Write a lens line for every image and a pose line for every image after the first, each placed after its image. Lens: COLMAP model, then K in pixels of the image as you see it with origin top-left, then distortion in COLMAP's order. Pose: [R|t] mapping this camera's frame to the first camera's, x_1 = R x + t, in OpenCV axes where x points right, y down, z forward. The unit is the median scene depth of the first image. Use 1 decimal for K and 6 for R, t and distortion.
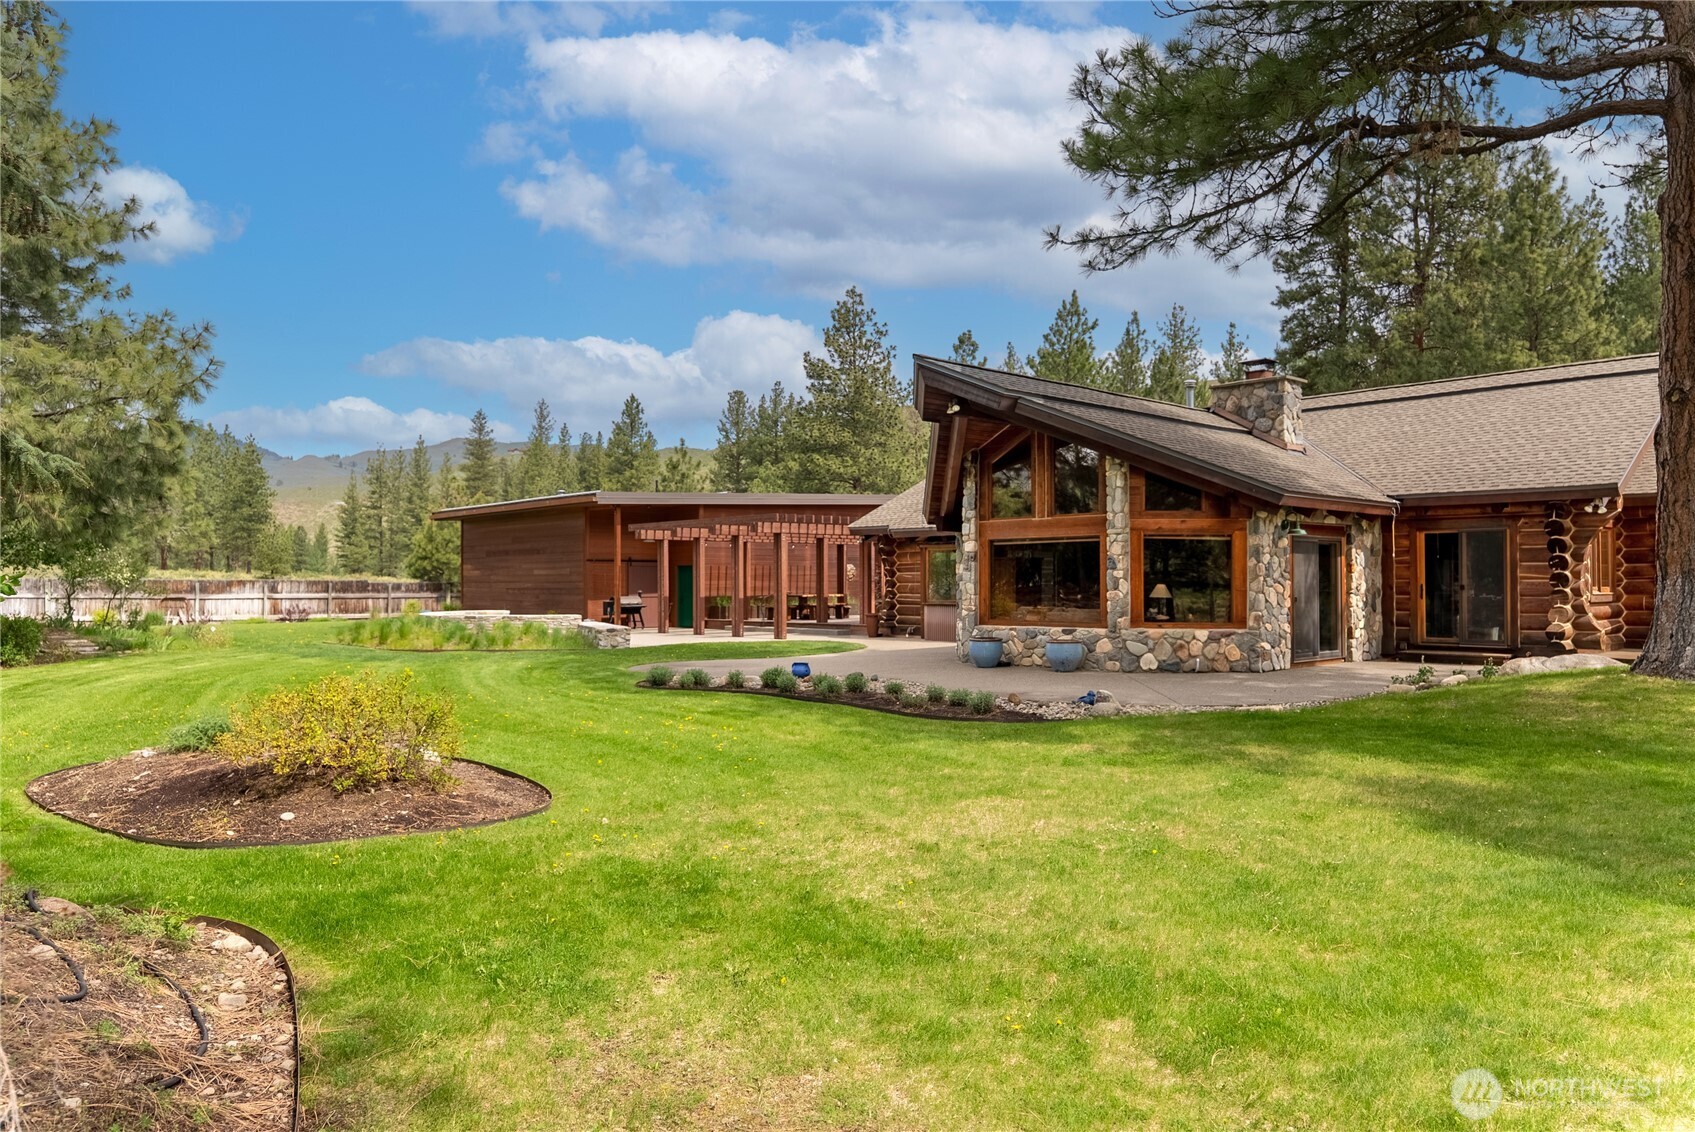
lens RADIAL K [[1182.8, 0, 873.8], [0, 1182.8, 569.1], [0, 0, 1]] dist [0.000976, -0.007389]
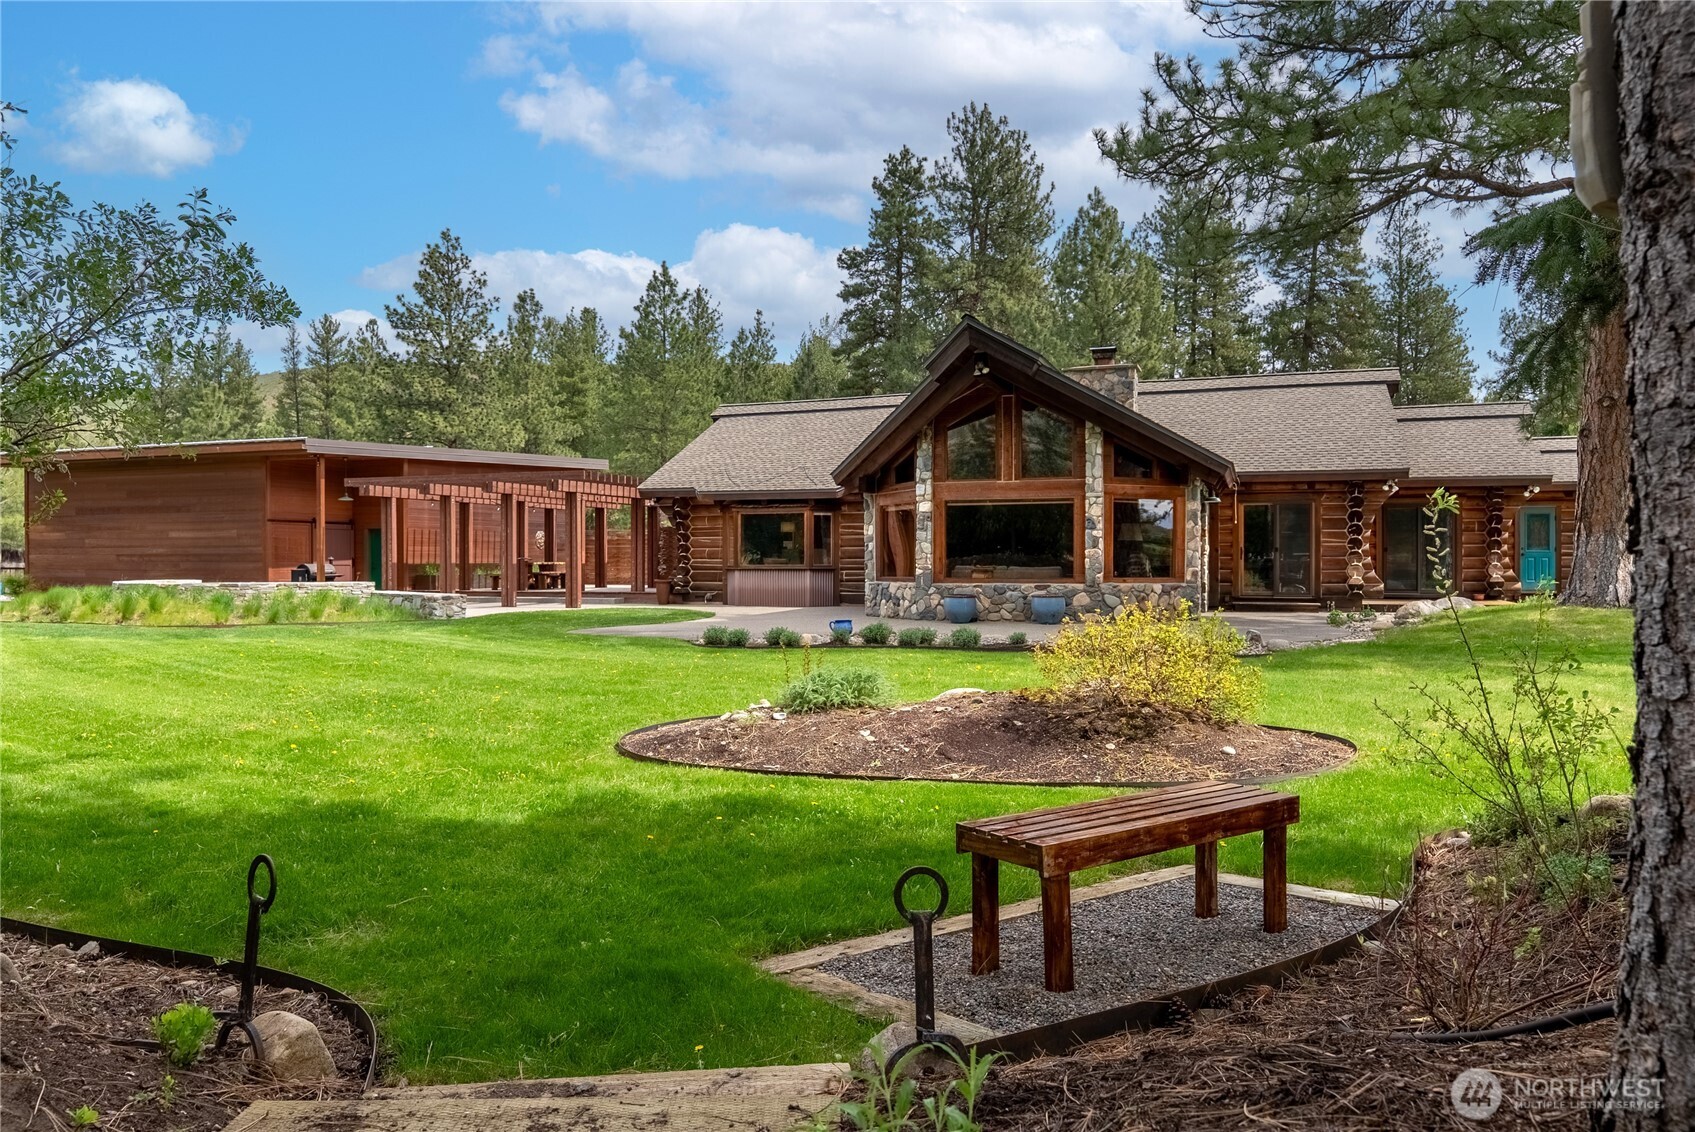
lens RADIAL K [[1182.8, 0, 873.8], [0, 1182.8, 569.1], [0, 0, 1]] dist [0.000976, -0.007389]
pose [[0.882301, -0.001188, 0.470685, -0.441686], [-0.006742, 0.999862, 0.015160, 0.019680], [-0.470638, -0.016549, 0.882171, 0.114760]]
